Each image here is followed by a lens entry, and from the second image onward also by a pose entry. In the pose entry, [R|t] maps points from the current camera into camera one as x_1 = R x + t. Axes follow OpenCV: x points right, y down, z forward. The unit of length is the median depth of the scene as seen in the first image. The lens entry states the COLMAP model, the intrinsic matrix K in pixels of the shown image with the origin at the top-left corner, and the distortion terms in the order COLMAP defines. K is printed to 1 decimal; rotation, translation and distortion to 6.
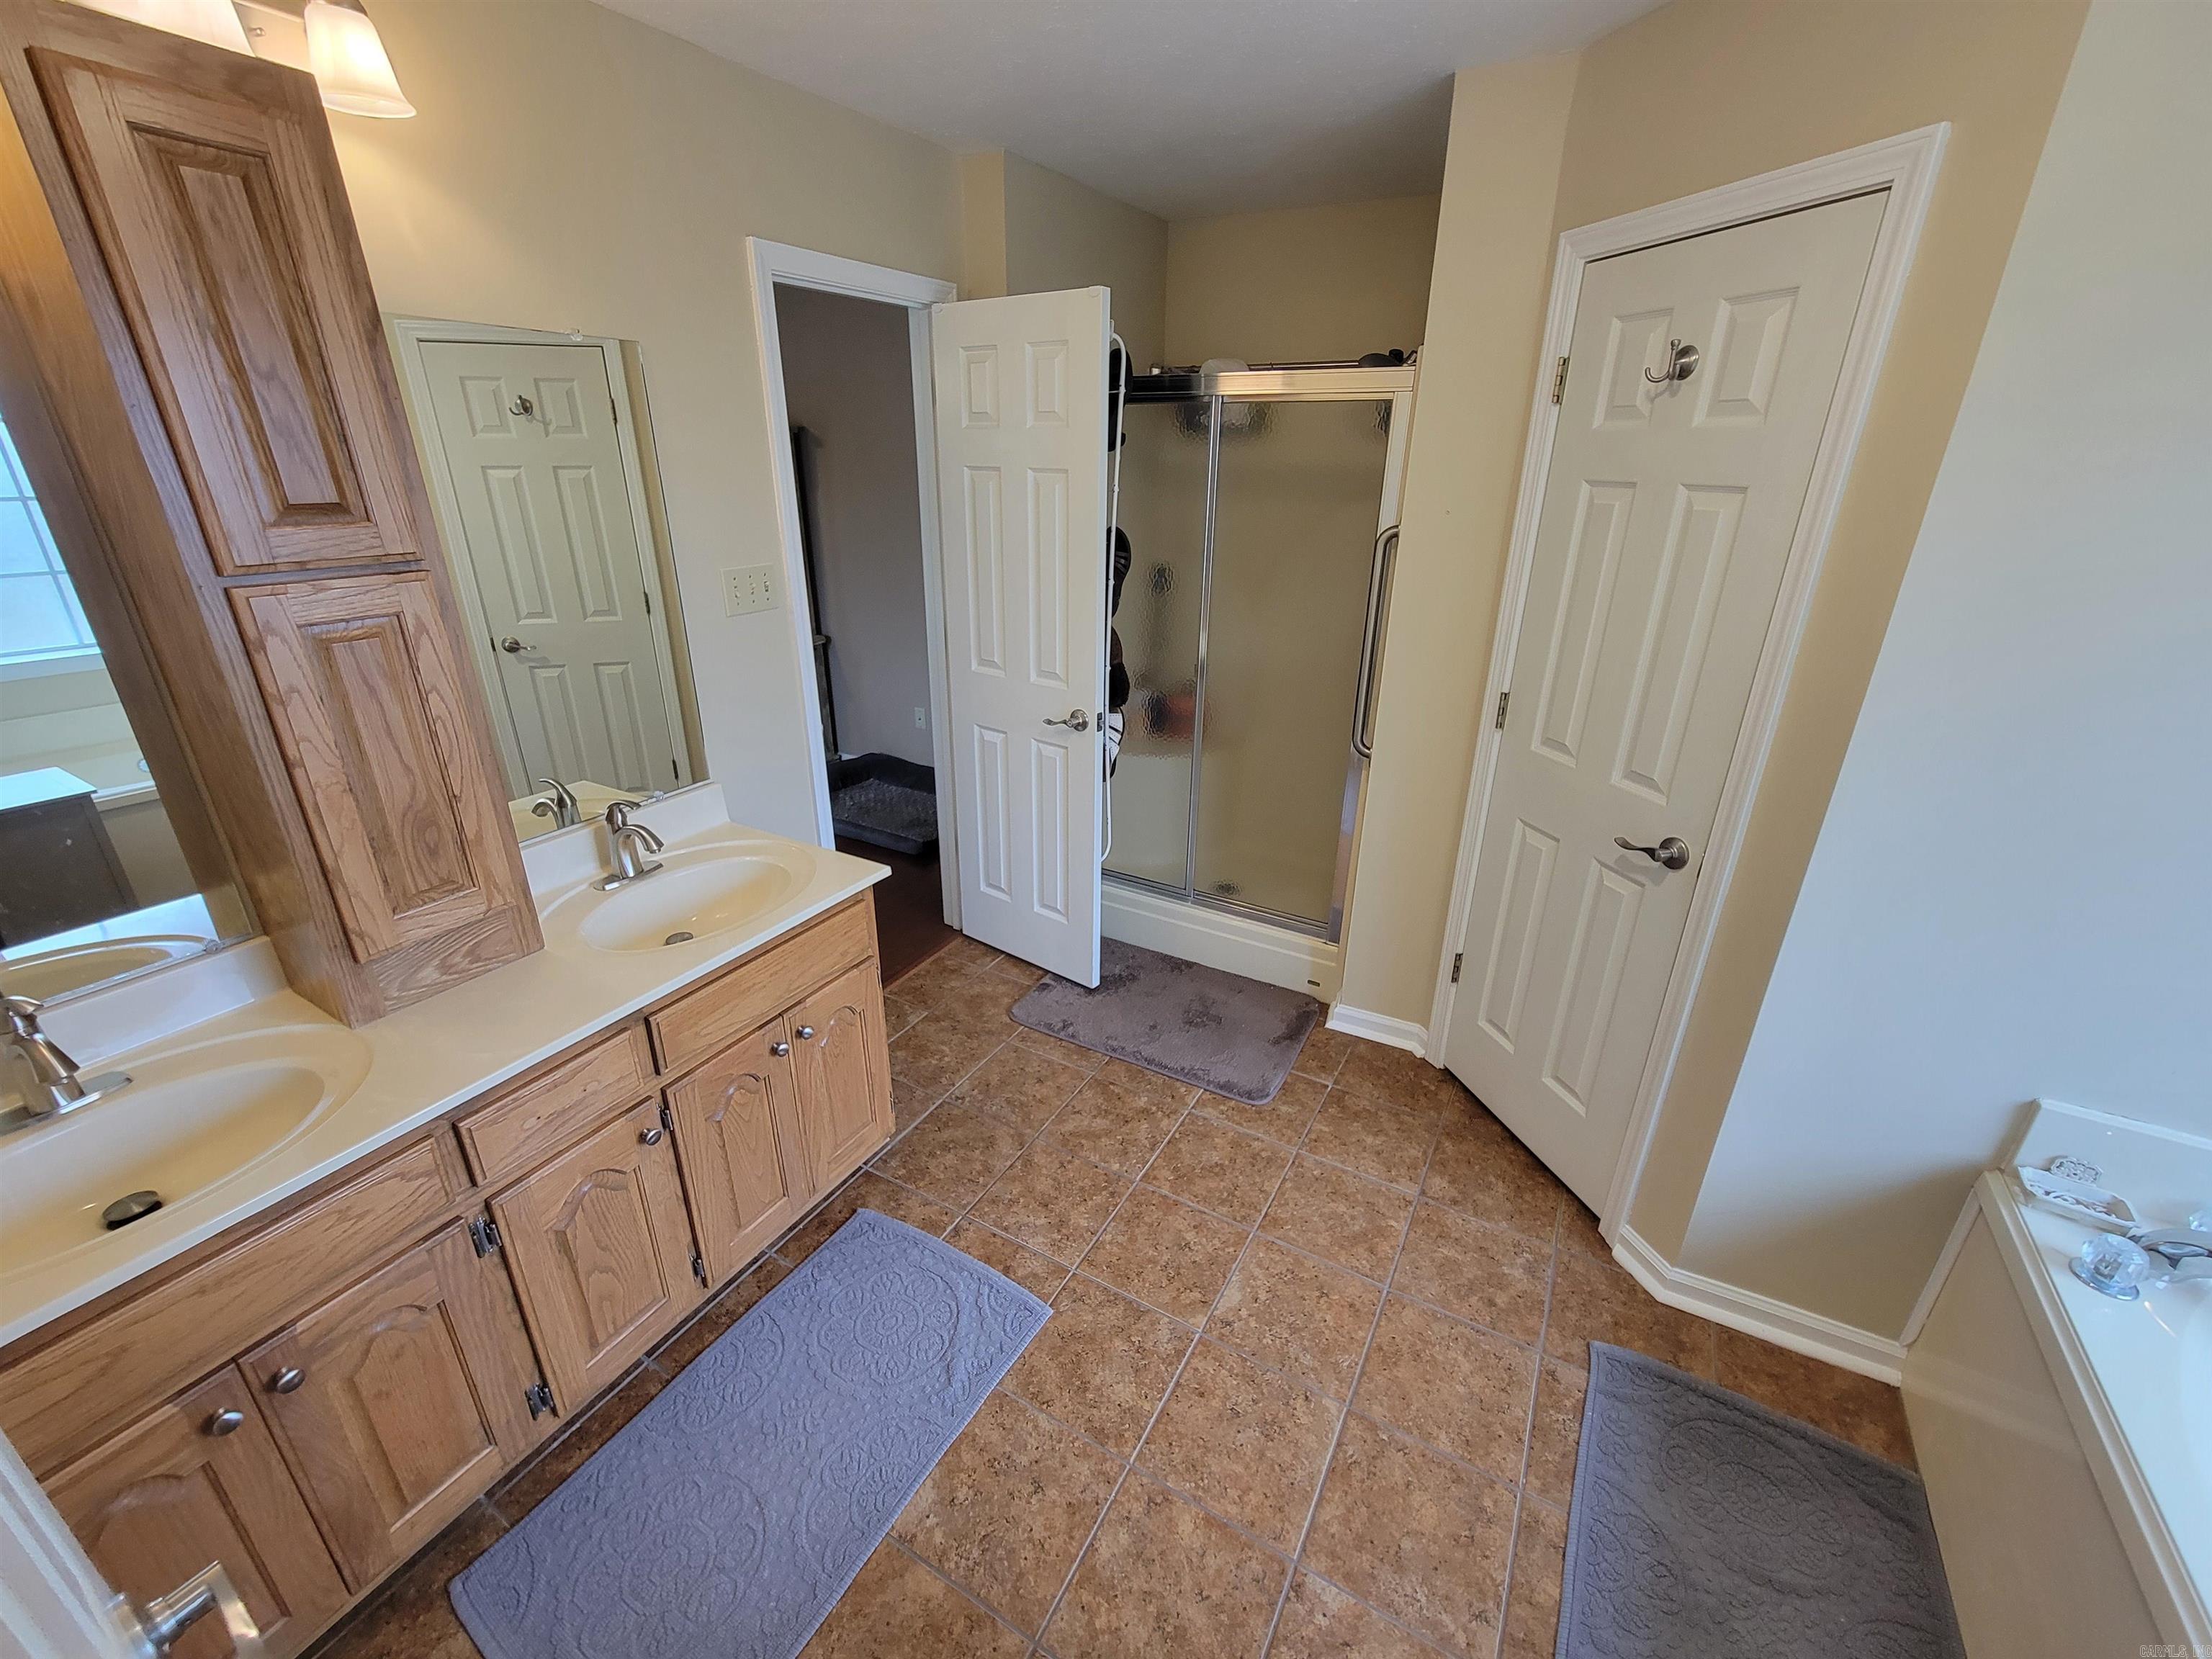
lens RADIAL K [[908.5, 0, 1113.2], [0, 908.5, 826.8], [0, 0, 1]] dist [0.004817, -0.002014]
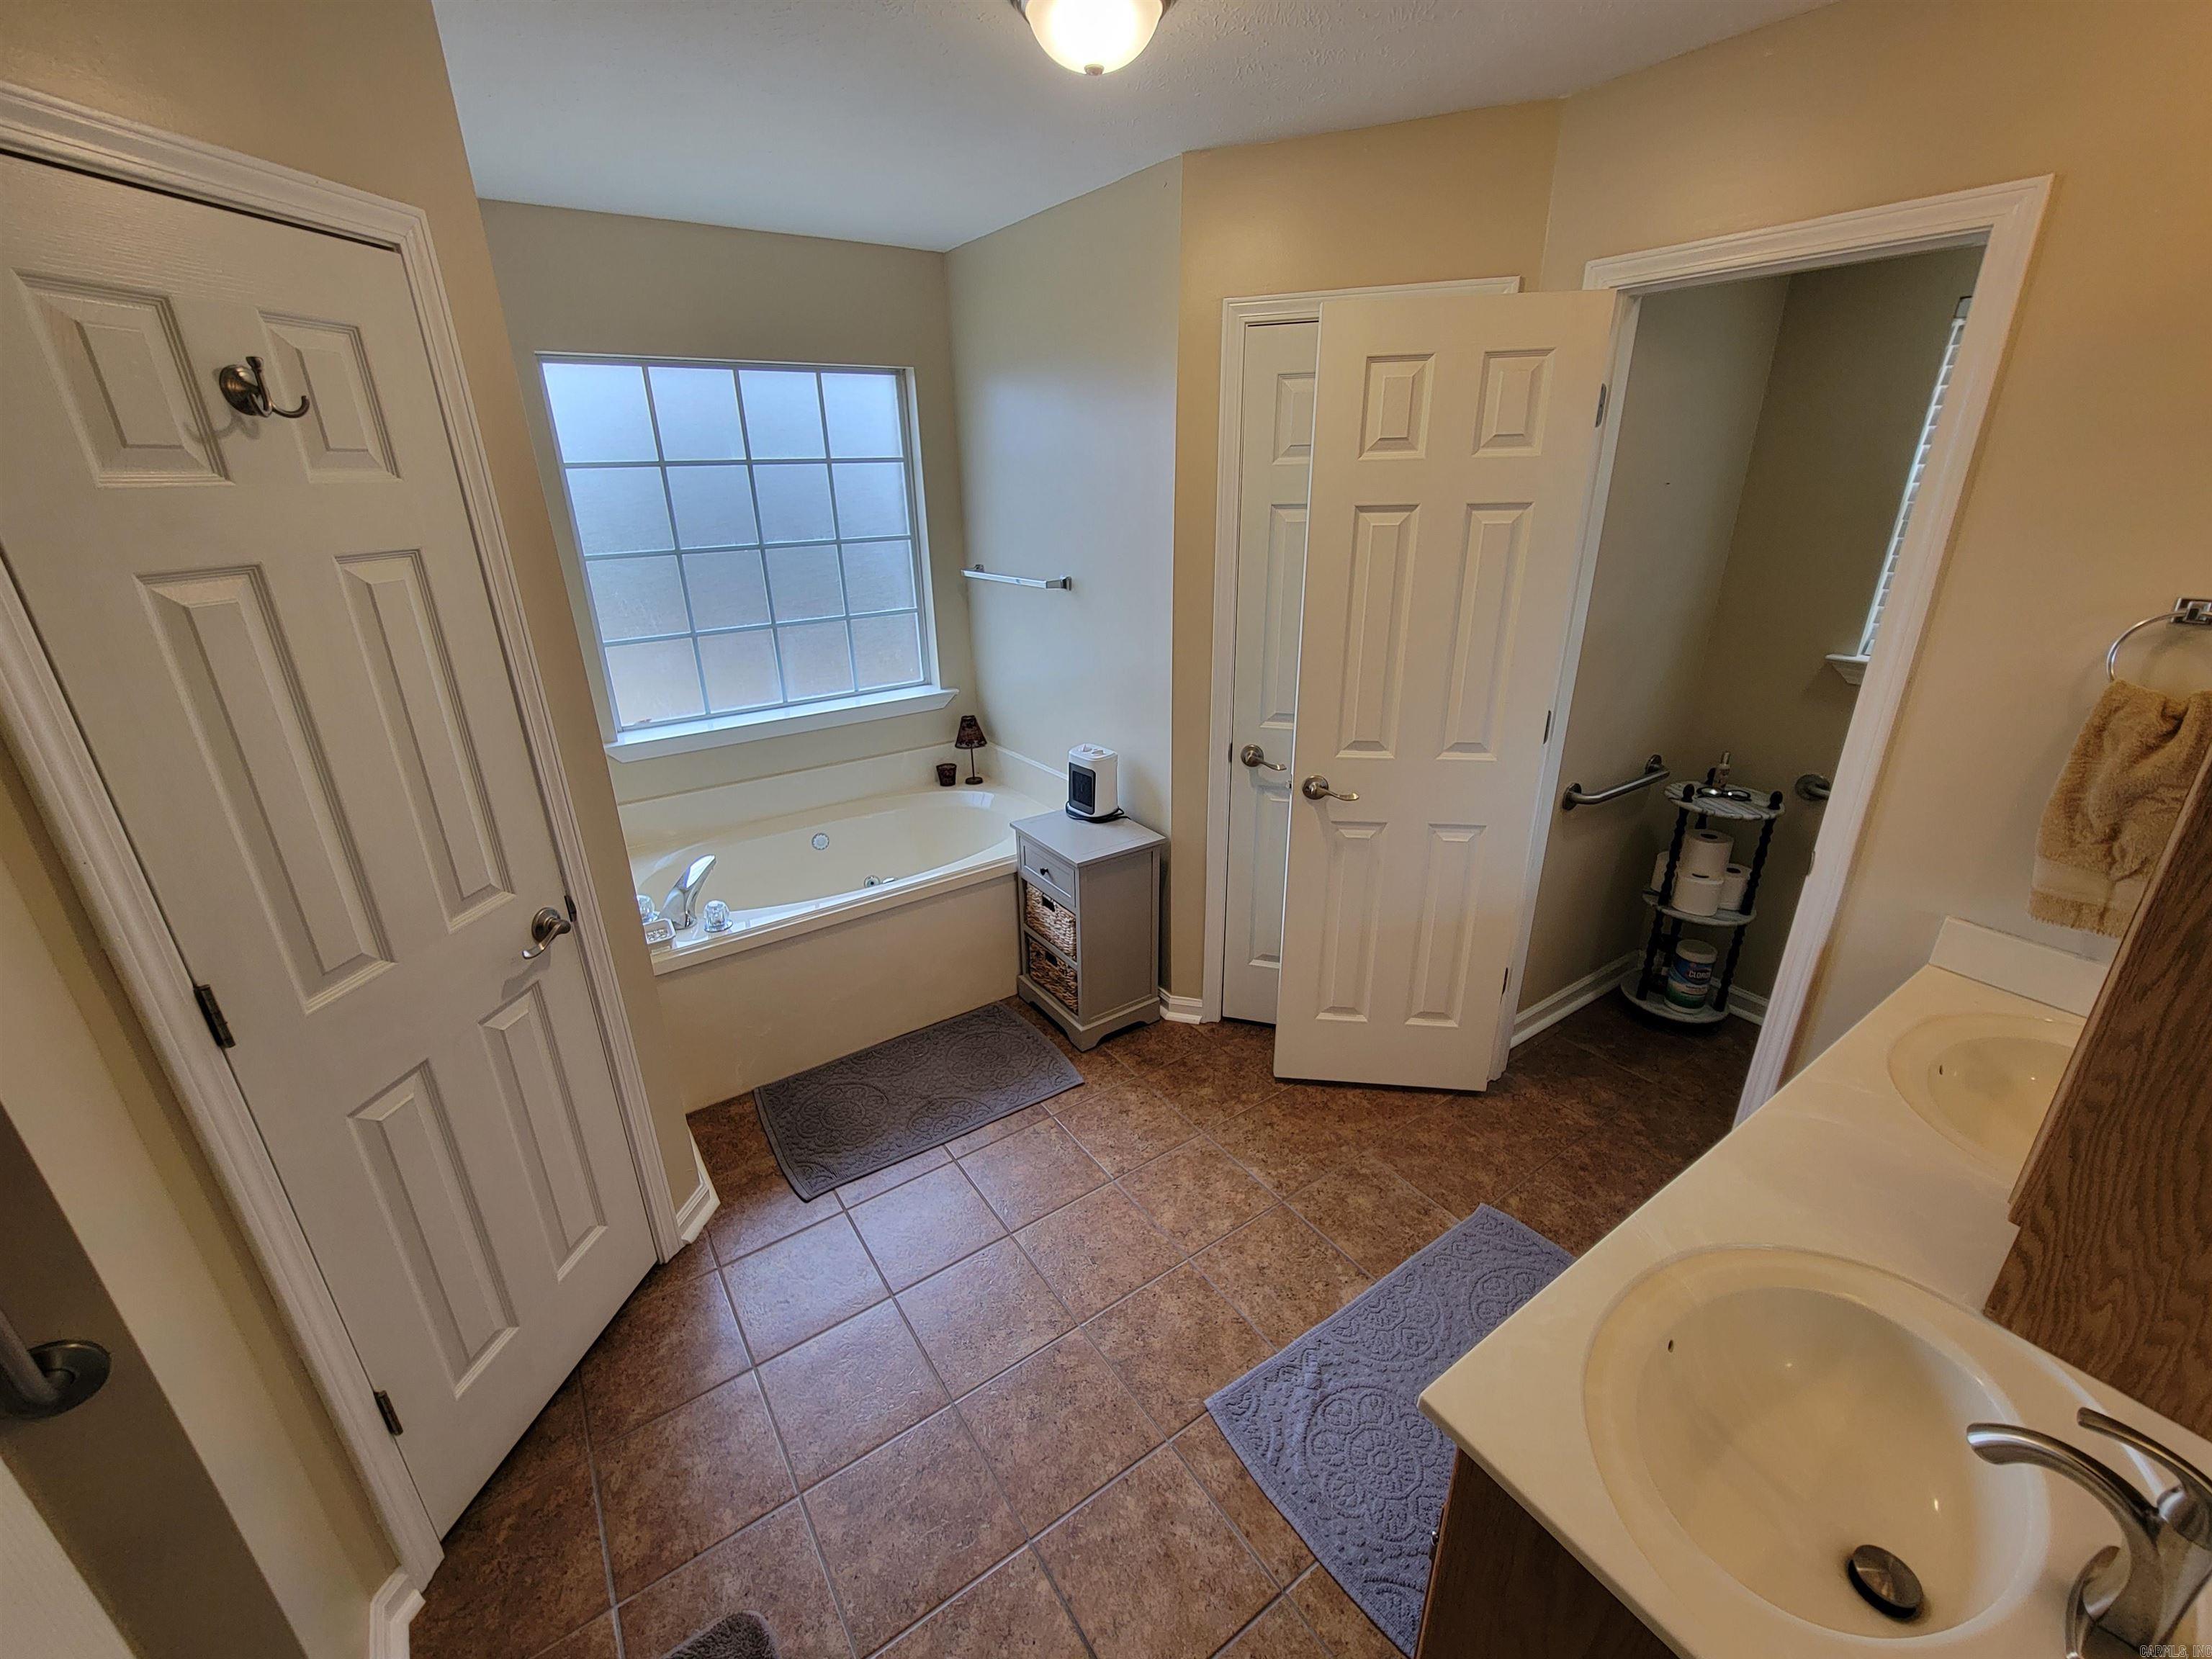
lens RADIAL K [[908.5, 0, 1096.9], [0, 908.5, 817.8], [0, 0, 1]] dist [0.004817, -0.002014]
pose [[-0.894895, -0.153289, 0.419125, -0.276405], [0.181400, 0.733130, 0.655449, -0.566982], [-0.407746, 0.662587, -0.628268, 1.280762]]
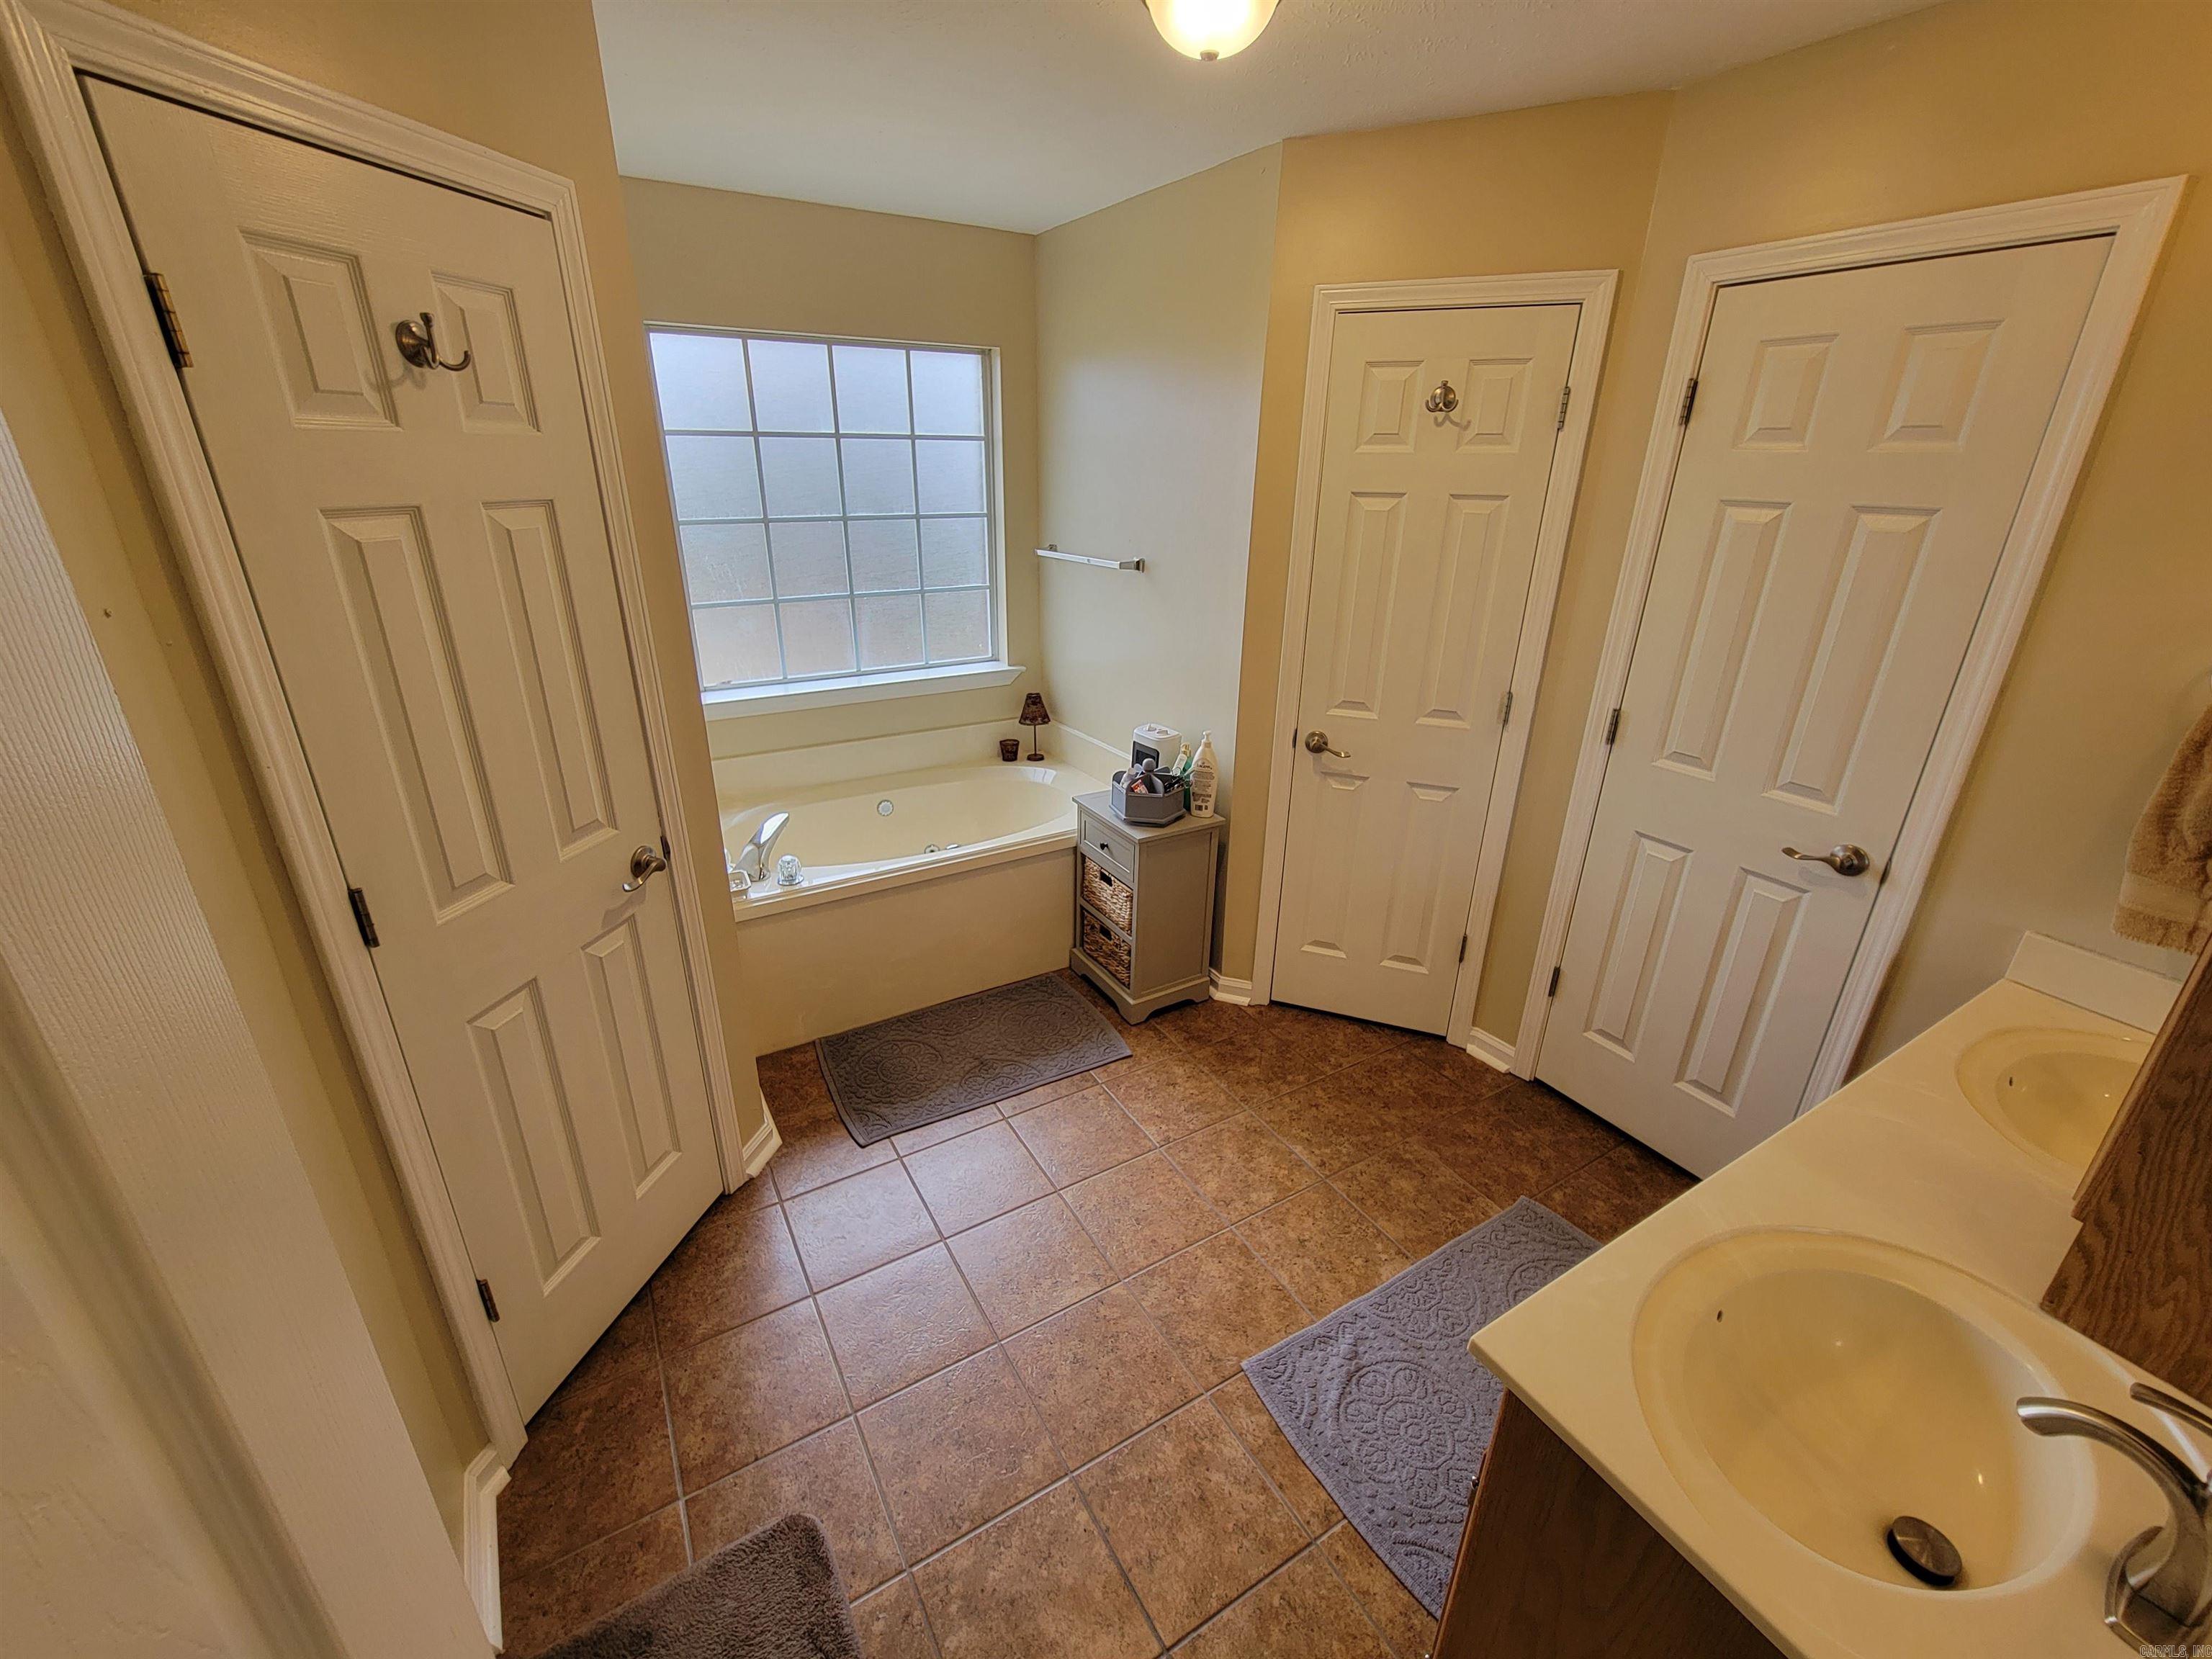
lens RADIAL K [[908.5, 0, 1098.1], [0, 908.5, 816.0], [0, 0, 1]] dist [0.004817, -0.002014]
pose [[-0.864543, -0.202822, 0.459813, -0.268592], [0.174119, 0.737390, 0.652640, -0.573368], [-0.471431, 0.644298, -0.602190, 1.327900]]
